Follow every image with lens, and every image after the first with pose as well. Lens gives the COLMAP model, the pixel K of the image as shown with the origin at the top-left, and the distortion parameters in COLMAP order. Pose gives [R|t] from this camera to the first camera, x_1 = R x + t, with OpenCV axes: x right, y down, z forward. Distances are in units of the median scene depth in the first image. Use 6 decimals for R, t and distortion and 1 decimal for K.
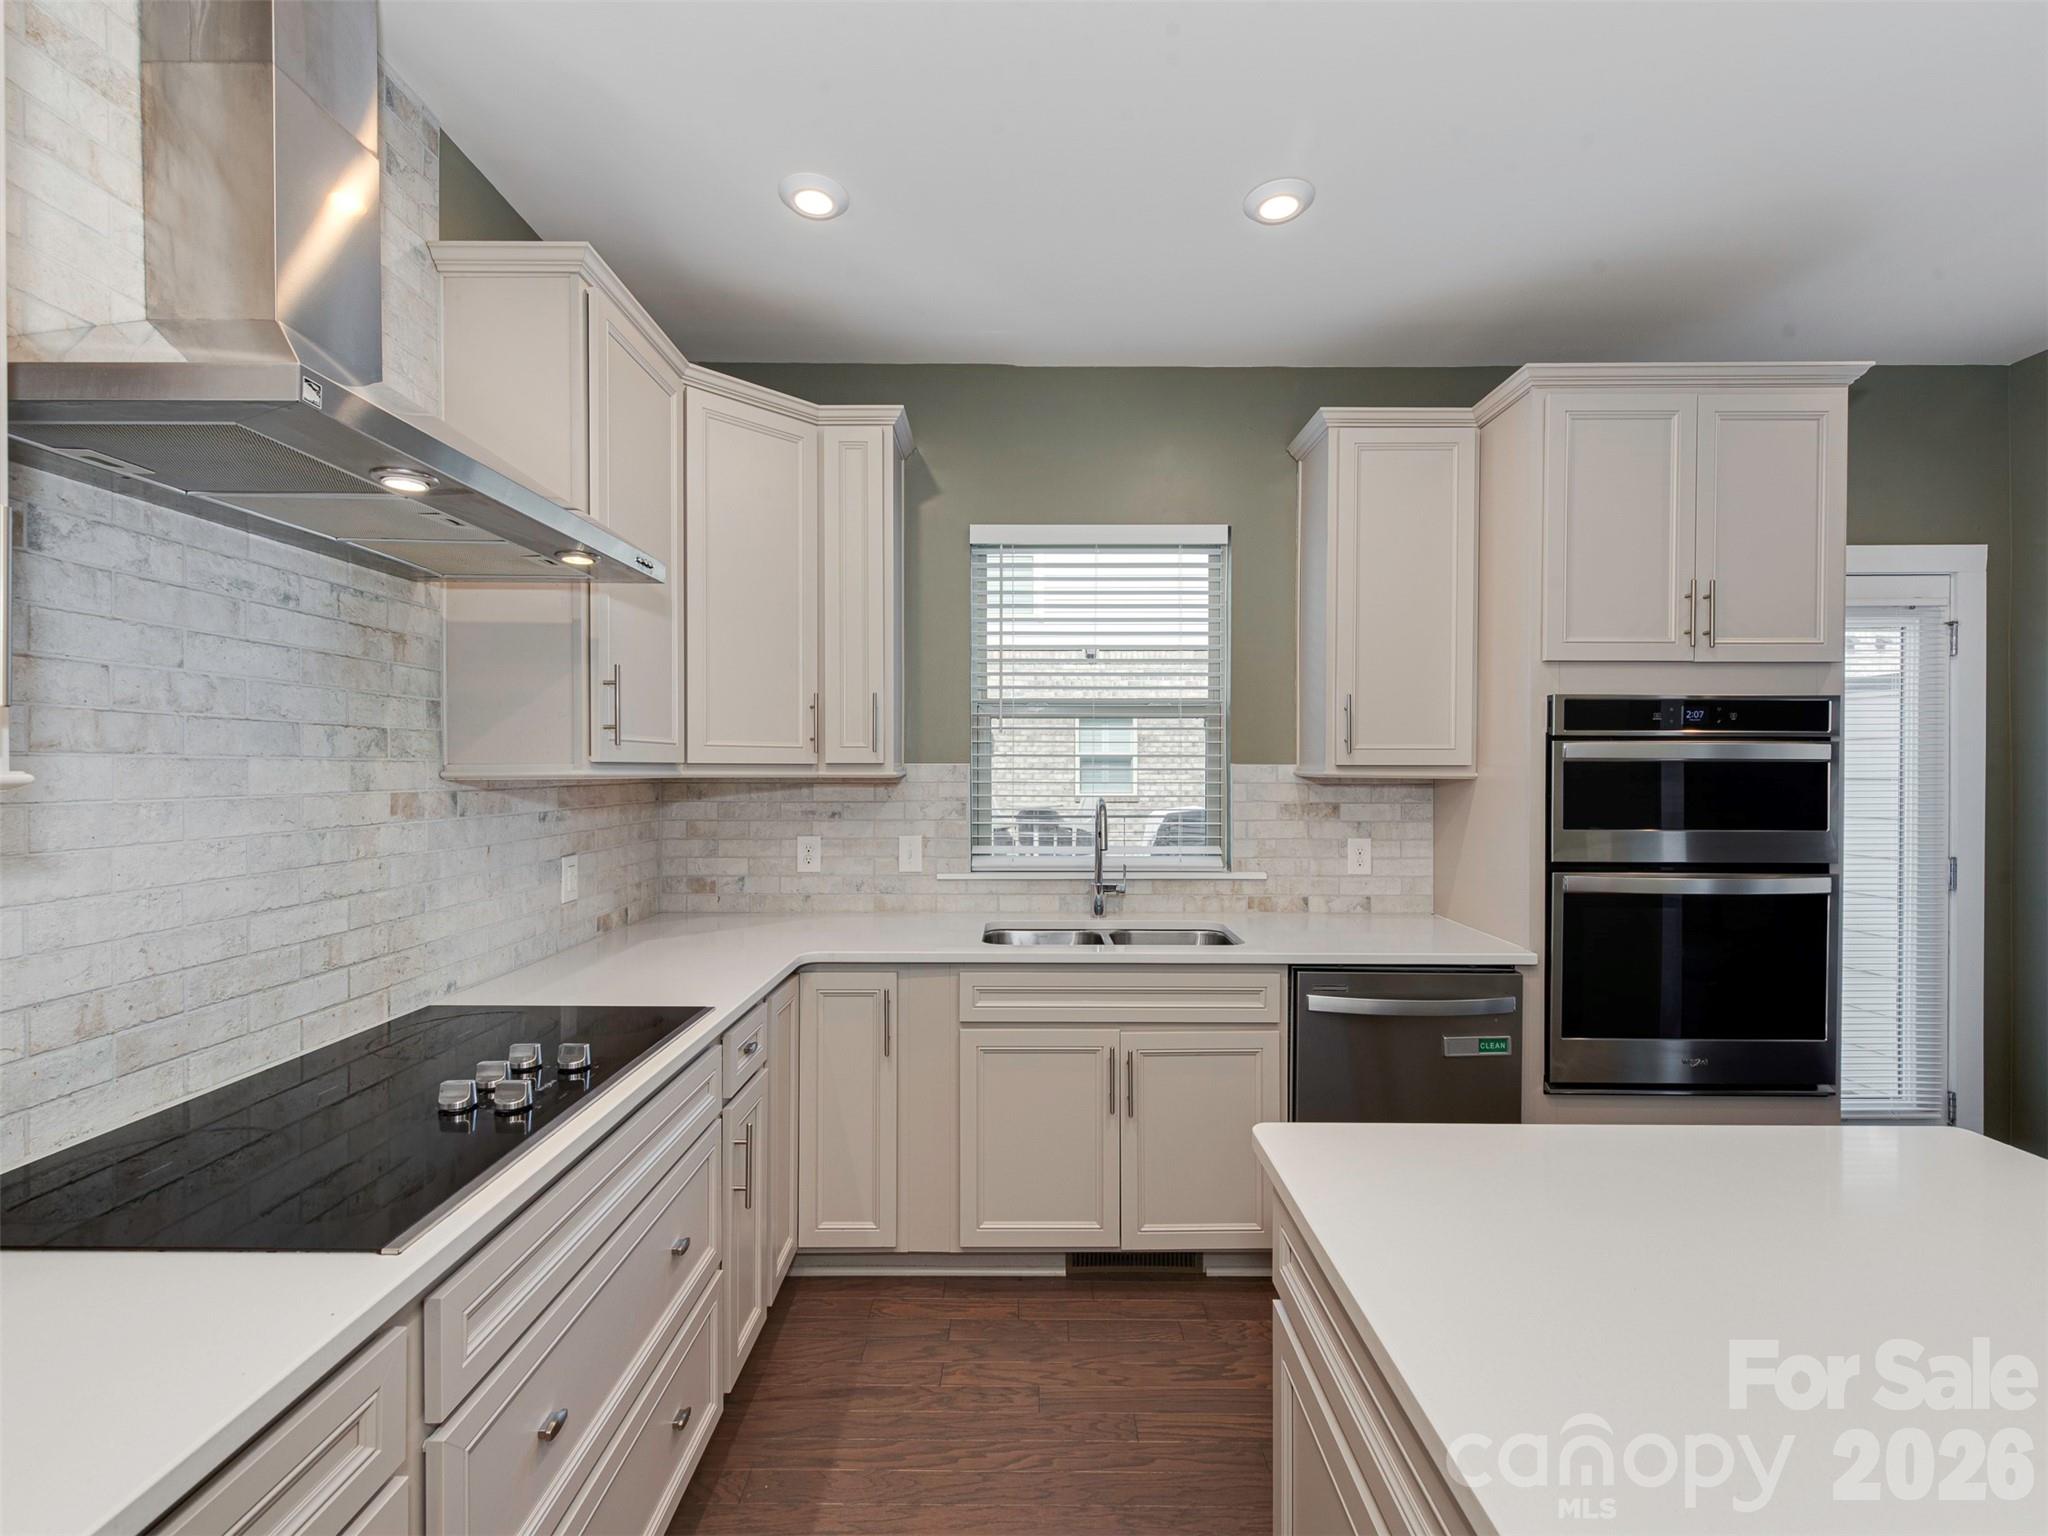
lens RADIAL K [[899.8, 0, 1028.7], [0, 899.8, 771.5], [0, 0, 1]] dist [0.000153, -0.000927]
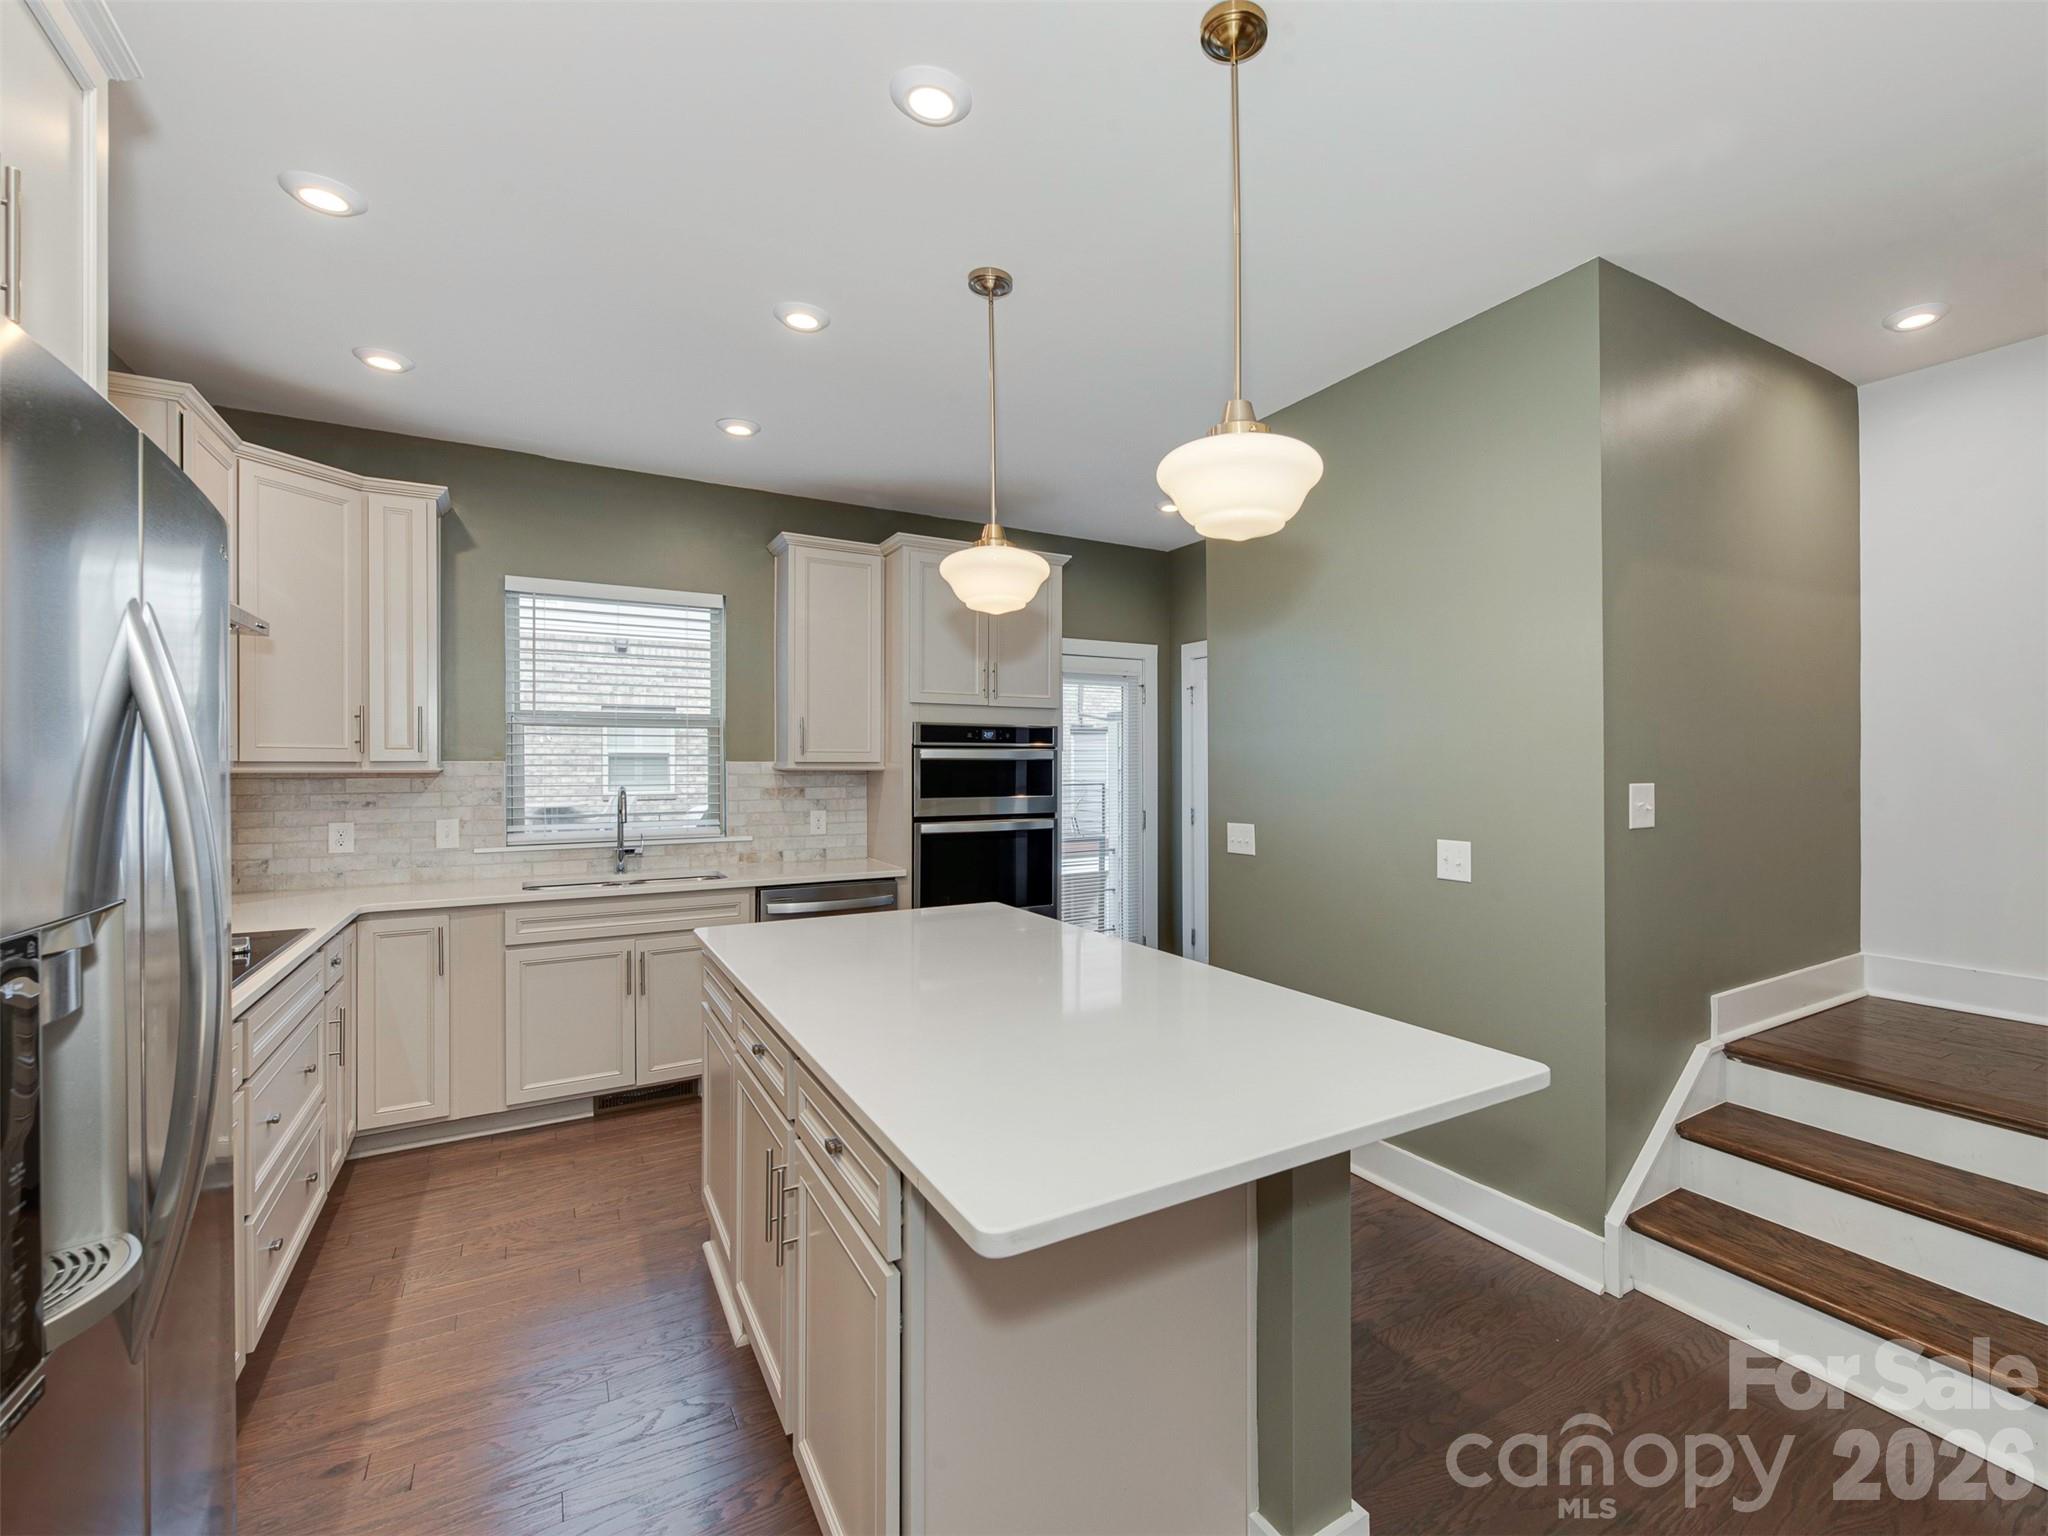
lens RADIAL K [[921.3, 0, 1140.5], [0, 921.3, 763.3], [0, 0, 1]] dist [-0.001352, -0.001086]
pose [[0.836870, -0.002247, 0.547396, -0.028917], [0.005558, 0.999975, -0.004392, 0.005497], [-0.547373, 0.006718, 0.836862, -0.659988]]
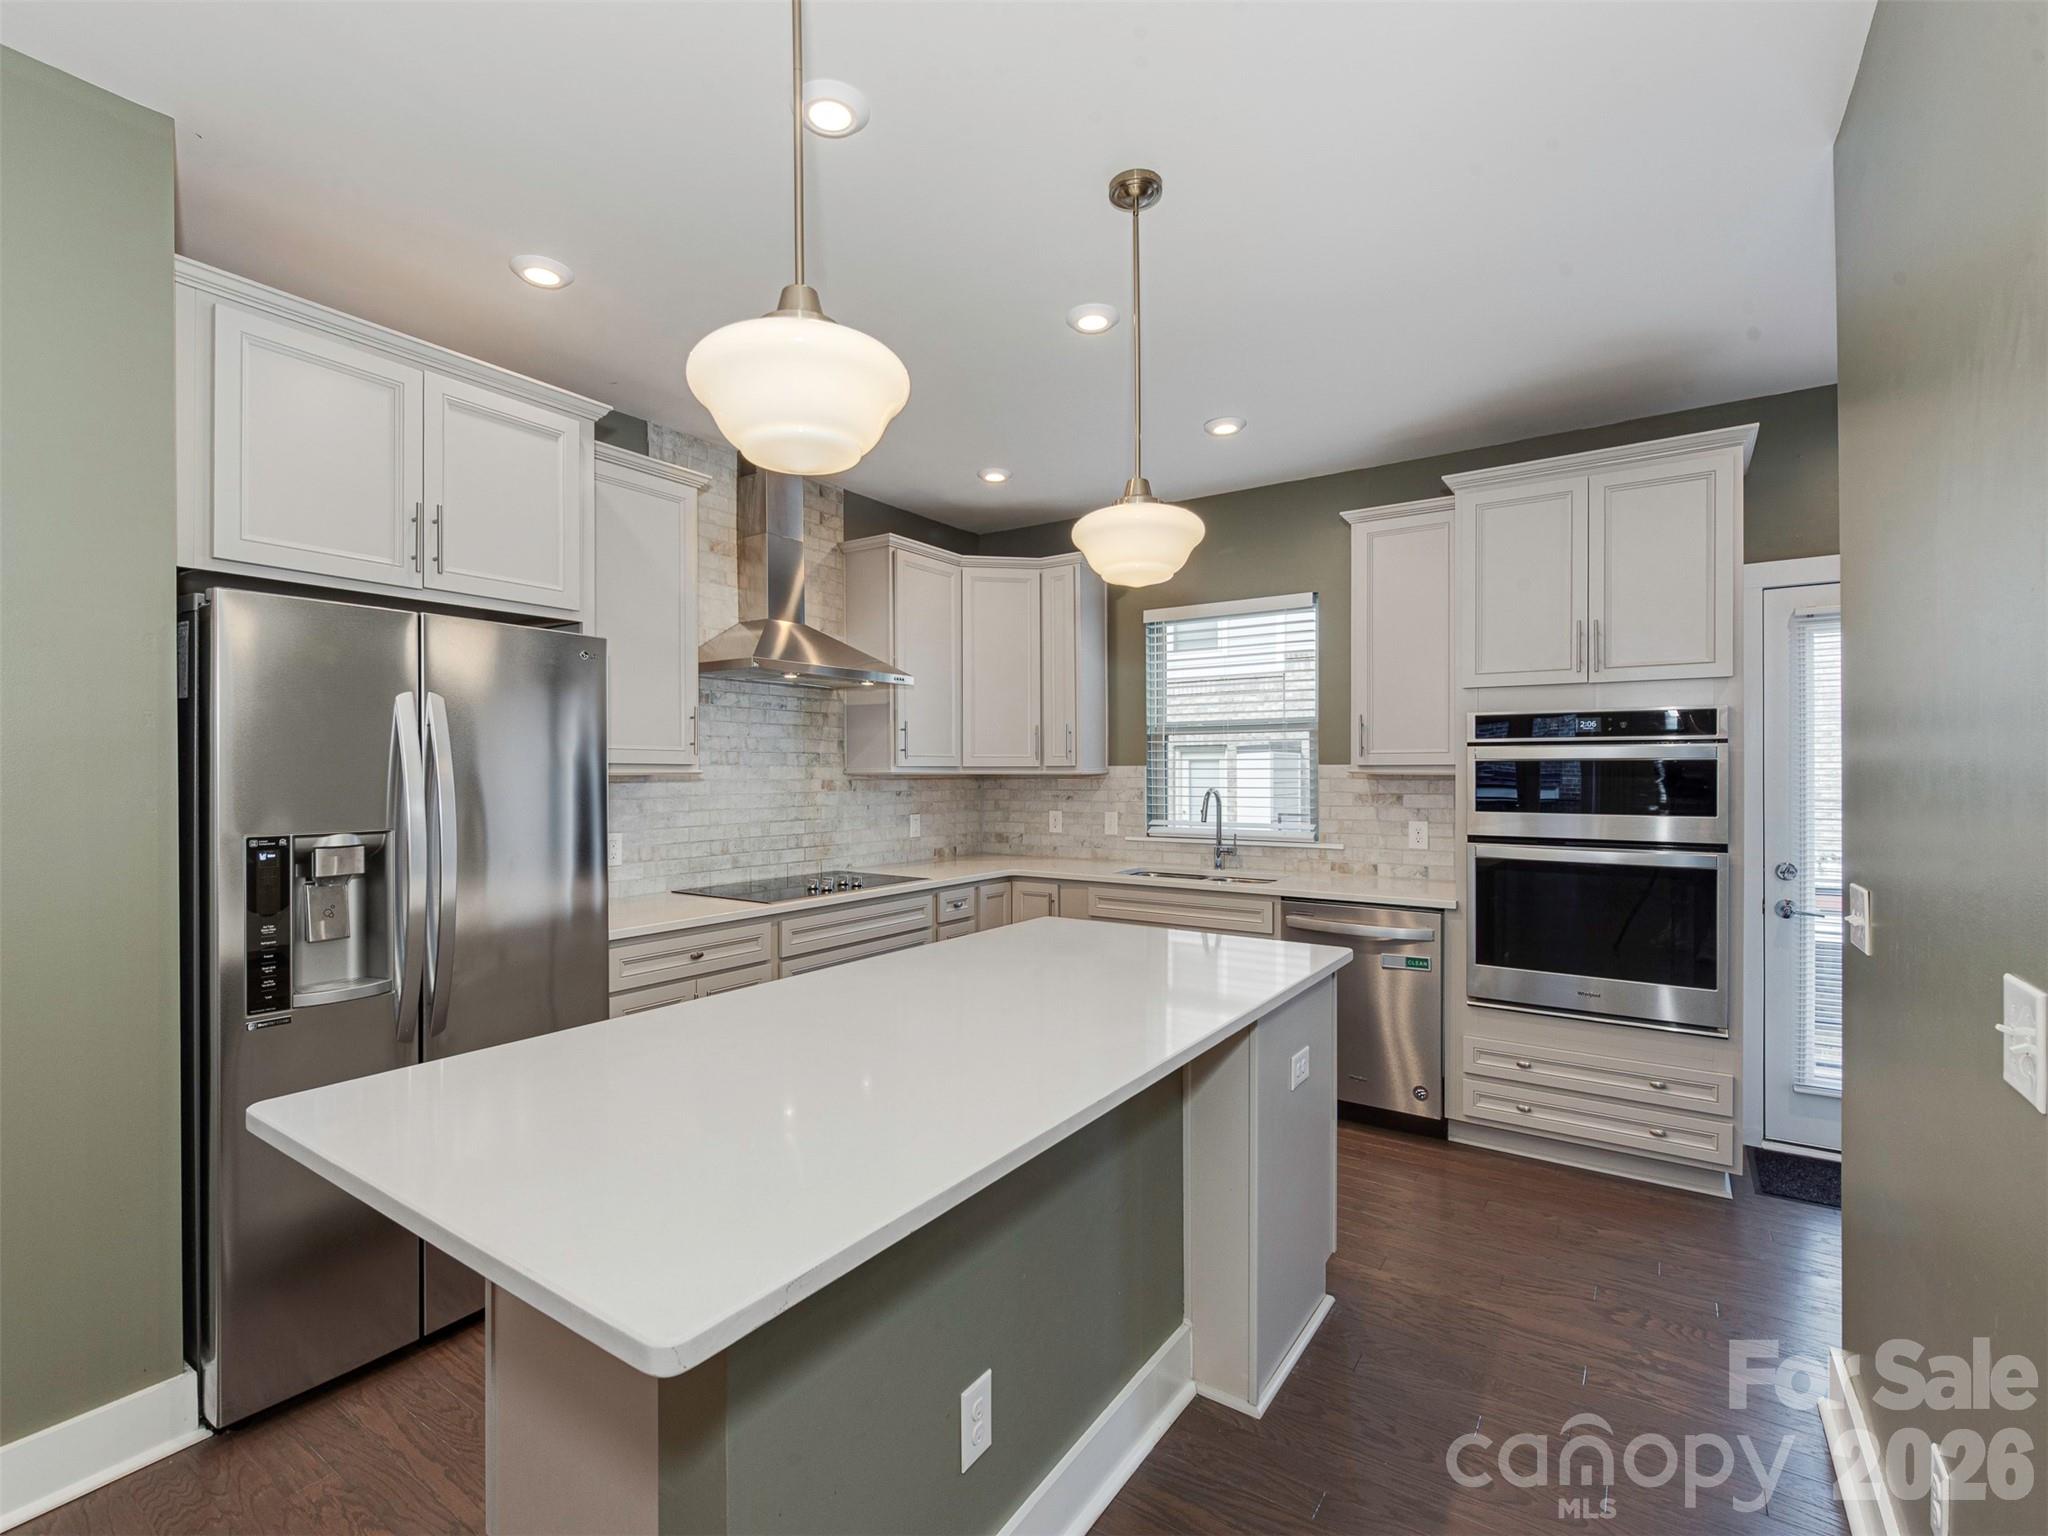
lens RADIAL K [[936.6, 0, 998.4], [0, 936.6, 773.8], [0, 0, 1]] dist [-0.000448, -0.000028]
pose [[0.820890, -0.001430, -0.571085, 0.717823], [0.001310, 0.999999, -0.000621, 0.006487], [0.571085, -0.000239, 0.820891, -0.510790]]
